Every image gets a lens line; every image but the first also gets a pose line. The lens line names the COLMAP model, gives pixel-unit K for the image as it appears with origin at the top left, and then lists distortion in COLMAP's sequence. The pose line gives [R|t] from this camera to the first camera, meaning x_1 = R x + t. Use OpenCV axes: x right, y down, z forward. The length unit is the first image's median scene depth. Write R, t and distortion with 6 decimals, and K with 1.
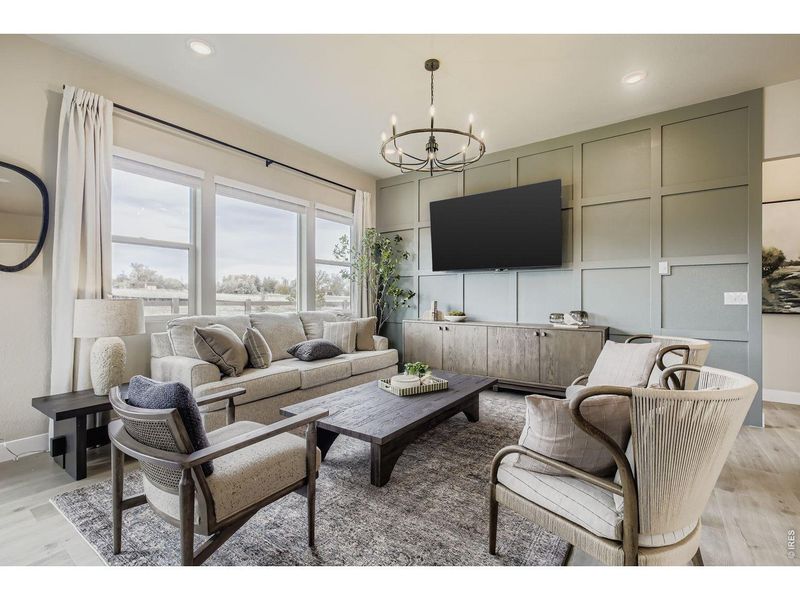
lens RADIAL K [[360.8, 0, 400.3], [0, 360.8, 297.2], [0, 0, 1]] dist [-0.000958, -0.001025]
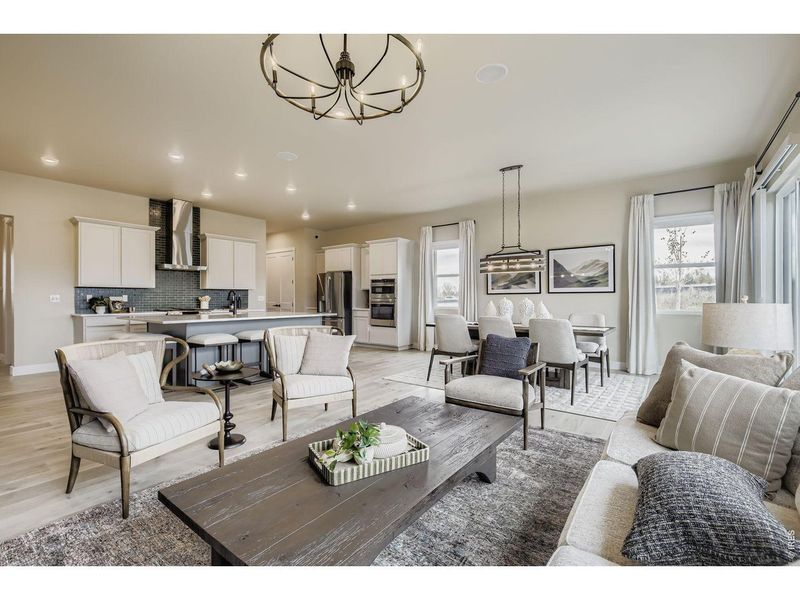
lens RADIAL K [[360.8, 0, 400.3], [0, 360.8, 297.2], [0, 0, 1]] dist [-0.000958, -0.001025]
pose [[-0.999397, -0.003393, 0.034555, -0.036933], [-0.003471, 0.999992, -0.002188, -0.004670], [-0.034547, -0.002306, -0.999400, 1.607810]]
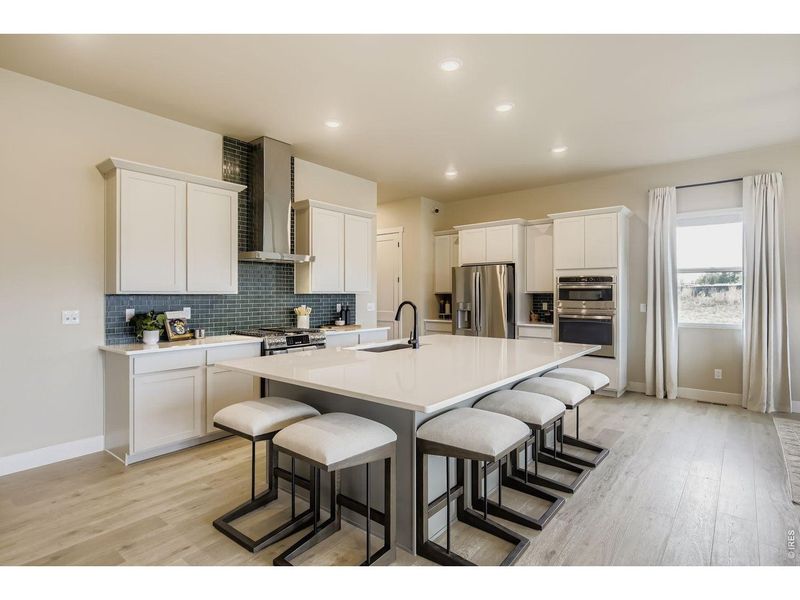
lens RADIAL K [[418.5, 0, 398.3], [0, 418.5, 291.8], [0, 0, 1]] dist [0.002849, 0.000197]
pose [[-0.997720, -0.003624, 0.067395, 0.892970], [-0.003913, 0.999984, -0.004155, -0.065266], [-0.067378, -0.004409, -0.997718, 0.845940]]
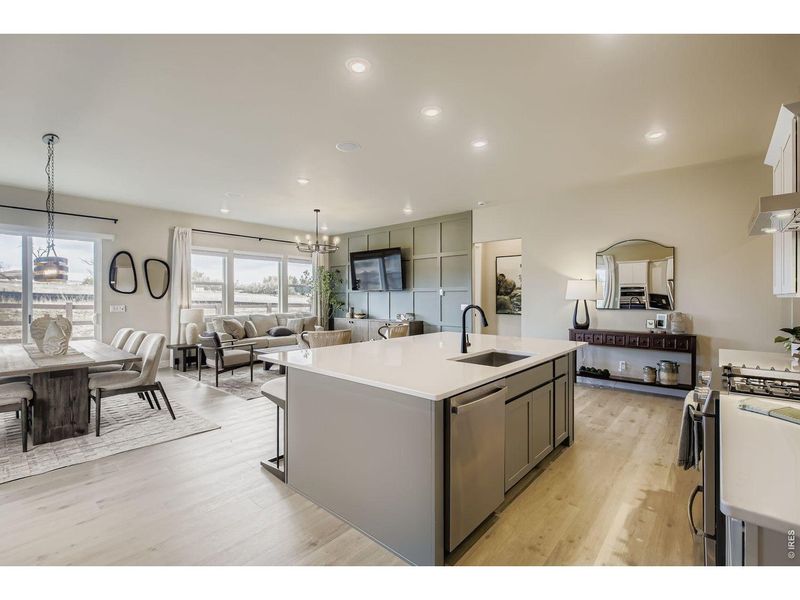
lens RADIAL K [[362.1, 0, 398.4], [0, 362.1, 295.1], [0, 0, 1]] dist [-0.000019, -0.000386]
pose [[0.994792, -0.004999, -0.101808, 0.845724], [0.004617, 0.999981, -0.003984, -0.069816], [0.101826, 0.003494, 0.994796, -1.297821]]
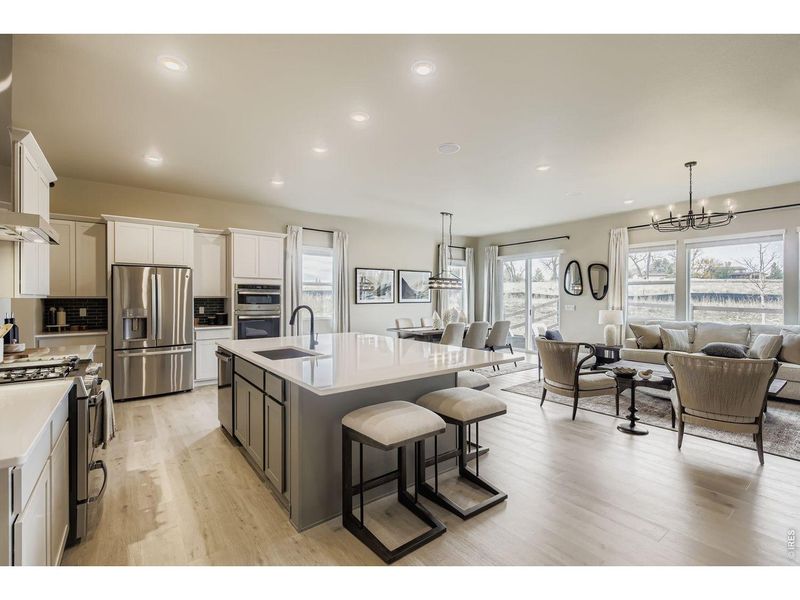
lens RADIAL K [[360.8, 0, 400.3], [0, 360.8, 297.2], [0, 0, 1]] dist [-0.000958, -0.001025]
pose [[-0.291125, -0.007110, -0.956659, 1.871534], [-0.001274, 0.999974, -0.007044, -0.061795], [0.956684, -0.000831, -0.291126, 0.256190]]
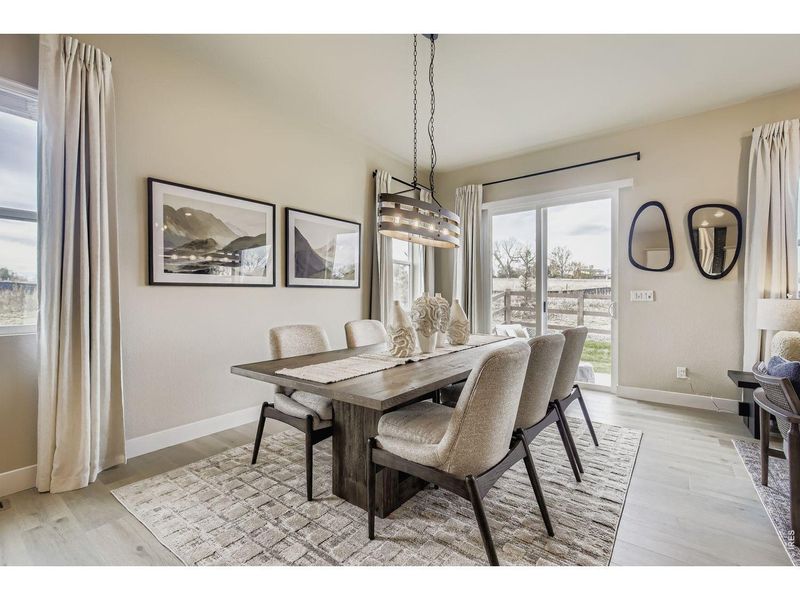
lens RADIAL K [[360.8, 0, 400.3], [0, 360.8, 297.2], [0, 0, 1]] dist [-0.000958, -0.001025]
pose [[-0.031612, -0.002588, -0.999497, 0.325365], [0.000958, 0.999996, -0.002619, 0.002381], [0.999500, -0.001041, -0.031609, -0.174672]]
